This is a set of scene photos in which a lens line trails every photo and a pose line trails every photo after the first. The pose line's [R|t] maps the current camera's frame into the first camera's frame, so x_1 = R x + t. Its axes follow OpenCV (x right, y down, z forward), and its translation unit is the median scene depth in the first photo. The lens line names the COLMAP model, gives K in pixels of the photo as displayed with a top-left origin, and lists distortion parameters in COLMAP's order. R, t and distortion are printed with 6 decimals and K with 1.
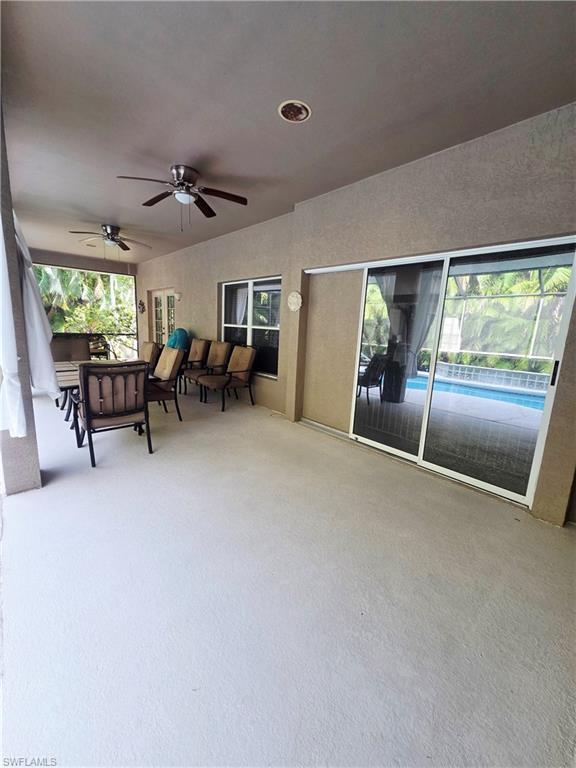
lens RADIAL K [[309.6, 0, 290.3], [0, 309.6, 383.6], [0, 0, 1]] dist [0.002199, 0.000193]
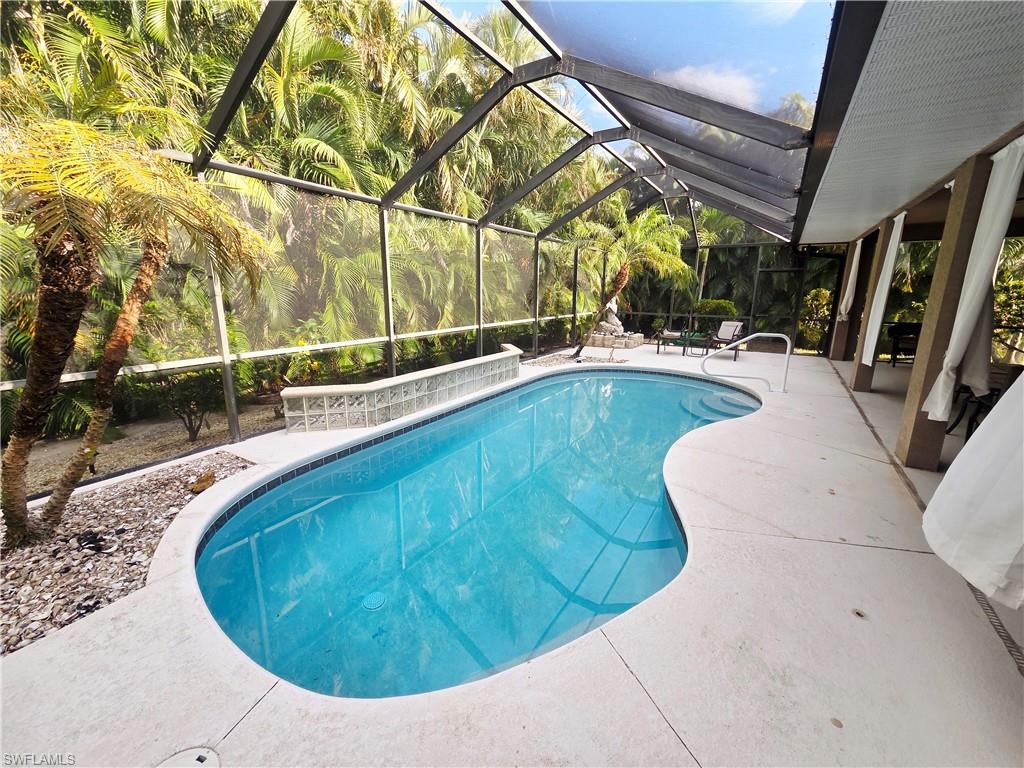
lens RADIAL K [[412.8, 0, 510.0], [0, 412.8, 380.1], [0, 0, 1]] dist [0.002199, 0.000193]
pose [[0.258875, 0.165367, -0.951650, 0.082657], [-0.171505, 0.977450, 0.123196, 0.053695], [0.950563, 0.131320, 0.281399, -0.497982]]
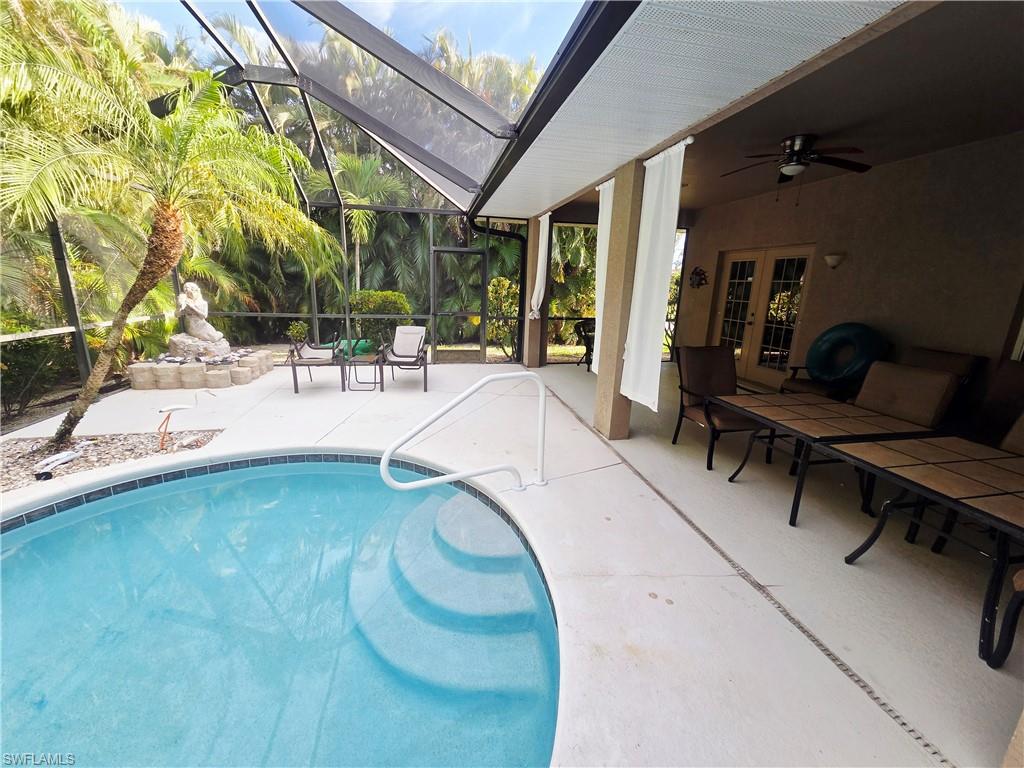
lens RADIAL K [[412.8, 0, 510.0], [0, 412.8, 380.1], [0, 0, 1]] dist [0.002199, 0.000193]
pose [[0.854933, 0.100357, -0.508939, -0.722188], [-0.084780, 0.994947, 0.053777, -0.104297], [0.511764, -0.002828, 0.859121, 0.158890]]
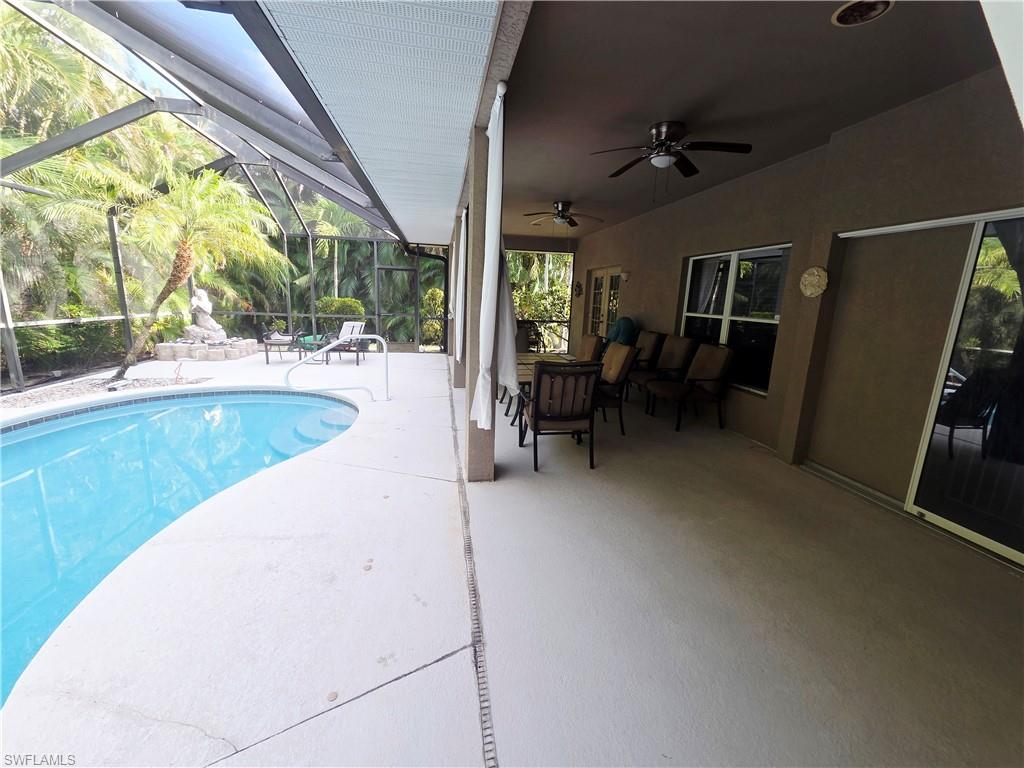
lens RADIAL K [[412.8, 0, 510.0], [0, 412.8, 380.1], [0, 0, 1]] dist [0.002199, 0.000193]
pose [[0.841540, 0.091118, -0.532454, -0.038777], [-0.095980, 0.995209, 0.018612, -0.012475], [0.531599, 0.035442, 0.846254, -0.068085]]
